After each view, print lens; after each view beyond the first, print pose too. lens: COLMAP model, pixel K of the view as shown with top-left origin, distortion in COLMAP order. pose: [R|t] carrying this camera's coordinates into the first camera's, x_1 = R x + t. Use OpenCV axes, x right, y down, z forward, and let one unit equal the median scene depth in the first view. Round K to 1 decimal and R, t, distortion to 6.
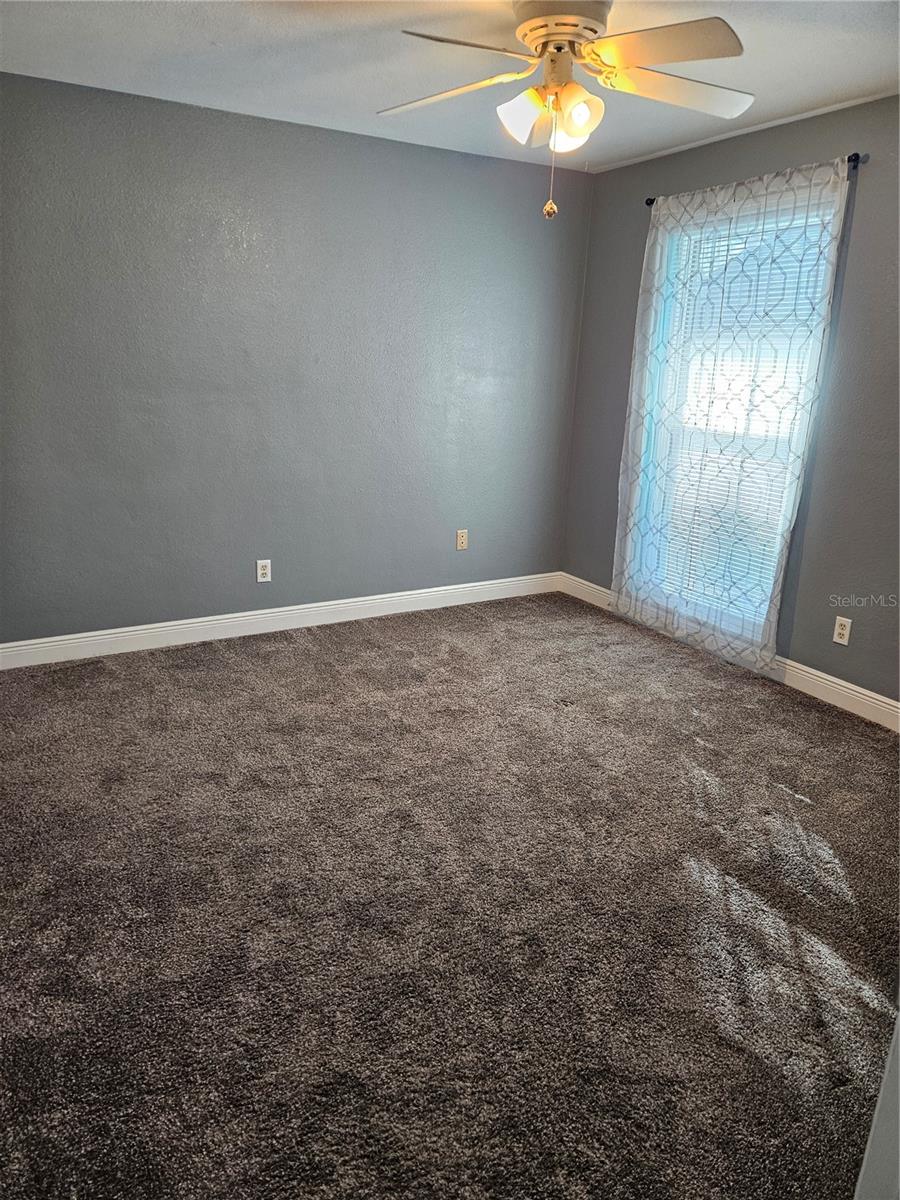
lens RADIAL K [[799.6, 0, 448.3], [0, 799.6, 600.4], [0, 0, 1]] dist [0.067727, -0.049013]
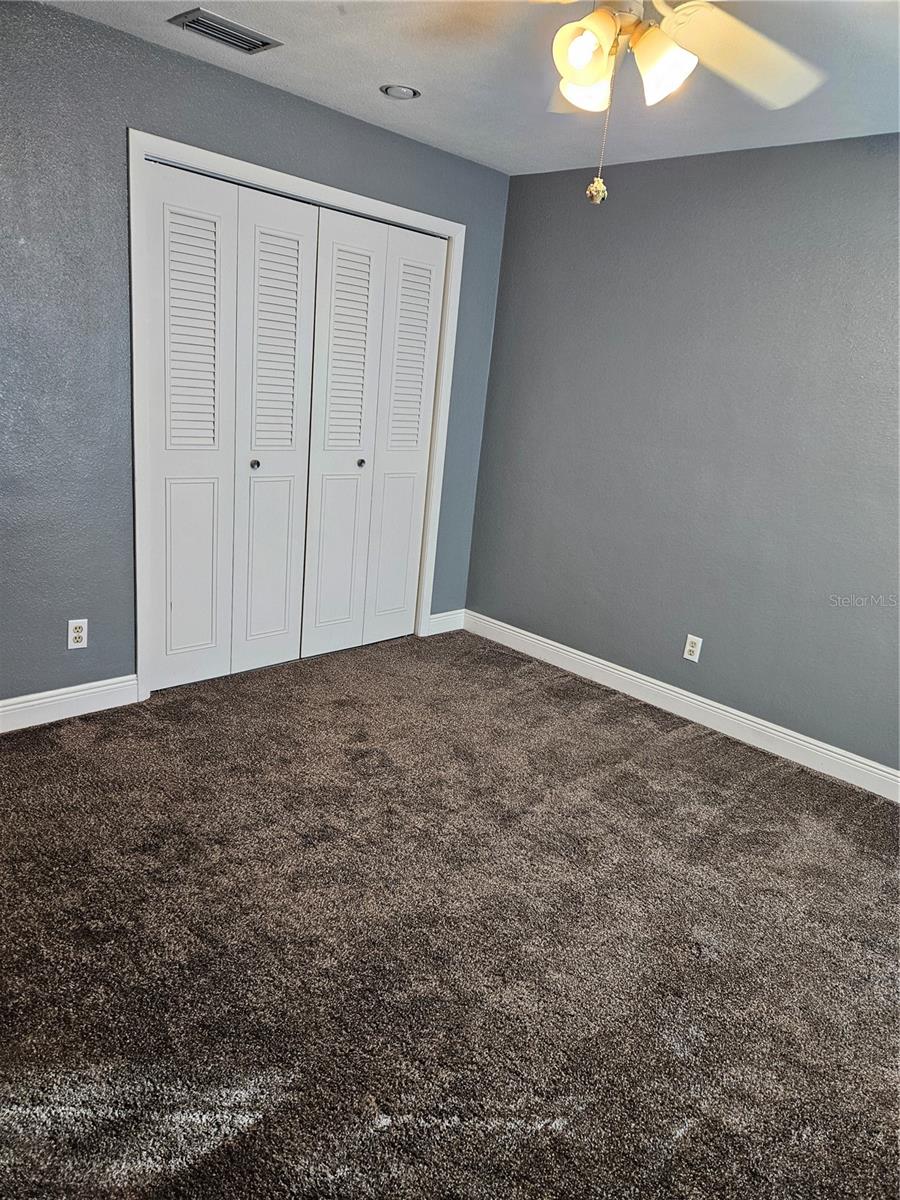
lens RADIAL K [[799.6, 0, 446.5], [0, 799.6, 601.1], [0, 0, 1]] dist [0.067727, -0.049013]
pose [[0.253061, 0.263488, -0.930878, 0.584453], [-0.360911, 0.918448, 0.161855, -0.147377], [0.897610, 0.295005, 0.327519, 0.508427]]
